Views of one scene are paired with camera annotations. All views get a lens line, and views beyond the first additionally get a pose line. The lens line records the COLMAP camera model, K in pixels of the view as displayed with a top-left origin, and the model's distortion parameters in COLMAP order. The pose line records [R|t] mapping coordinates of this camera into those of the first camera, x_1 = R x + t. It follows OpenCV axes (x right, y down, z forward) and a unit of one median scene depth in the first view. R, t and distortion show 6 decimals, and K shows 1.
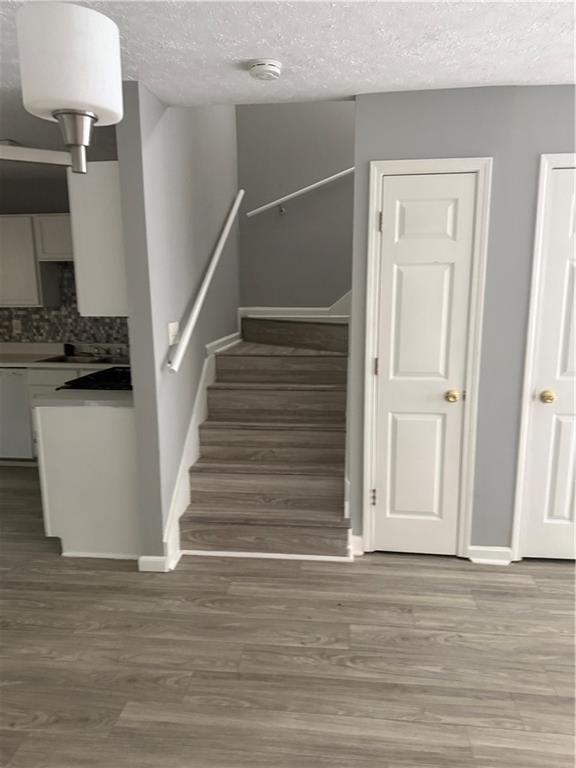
lens RADIAL K [[542.5, 0, 288.1], [0, 542.5, 389.3], [0, 0, 1]] dist [0.064836, -0.069606]
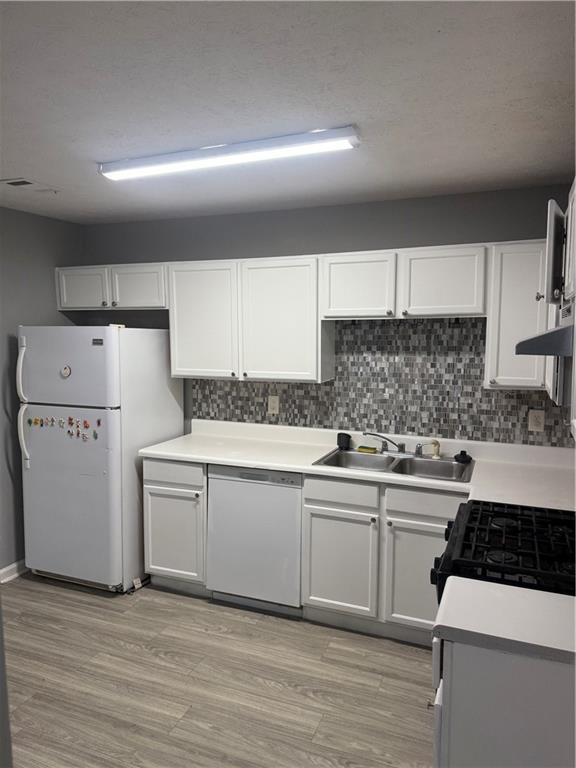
lens RADIAL K [[542.5, 0, 288.1], [0, 542.5, 389.3], [0, 0, 1]] dist [0.064836, -0.069606]
pose [[0.962691, 0.034723, -0.268365, -0.282184], [-0.055143, 0.996097, -0.068927, -0.086393], [0.264924, 0.081154, 0.960848, 0.299570]]
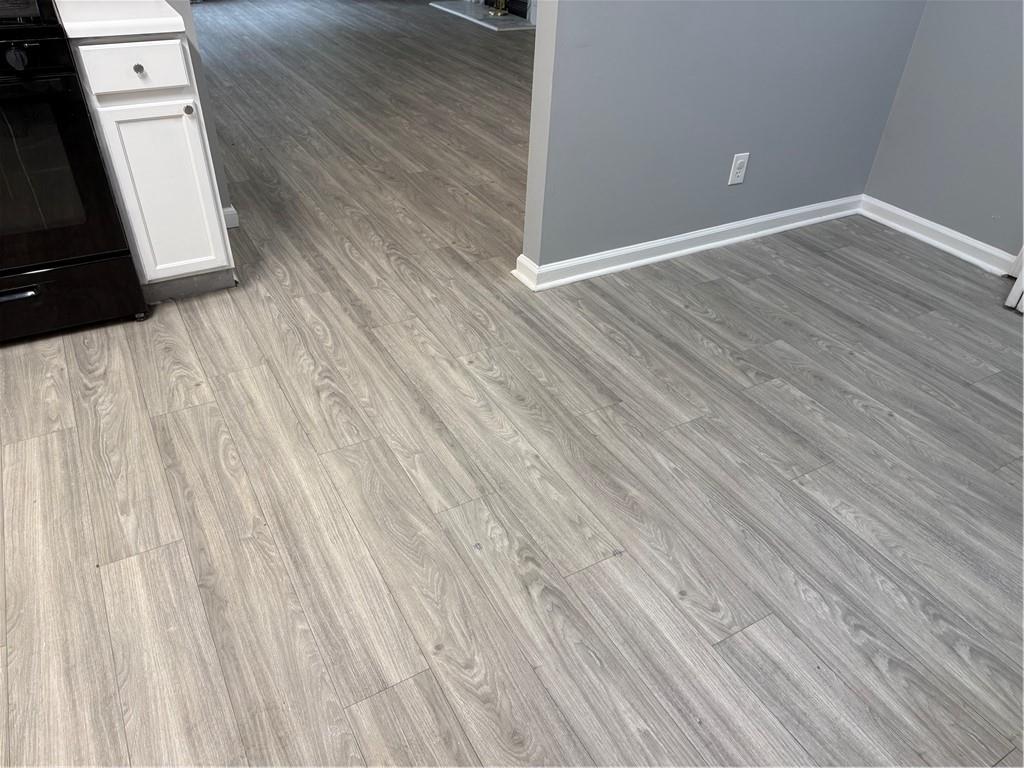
lens RADIAL K [[714.0, 0, 509.4], [0, 714.0, 390.9], [0, 0, 1]] dist [0.118835, -0.194427]
pose [[-0.587411, -0.490087, 0.644021, -0.768594], [0.118301, 0.735239, 0.667405, -0.087030], [-0.800595, 0.468229, -0.373910, 0.709455]]
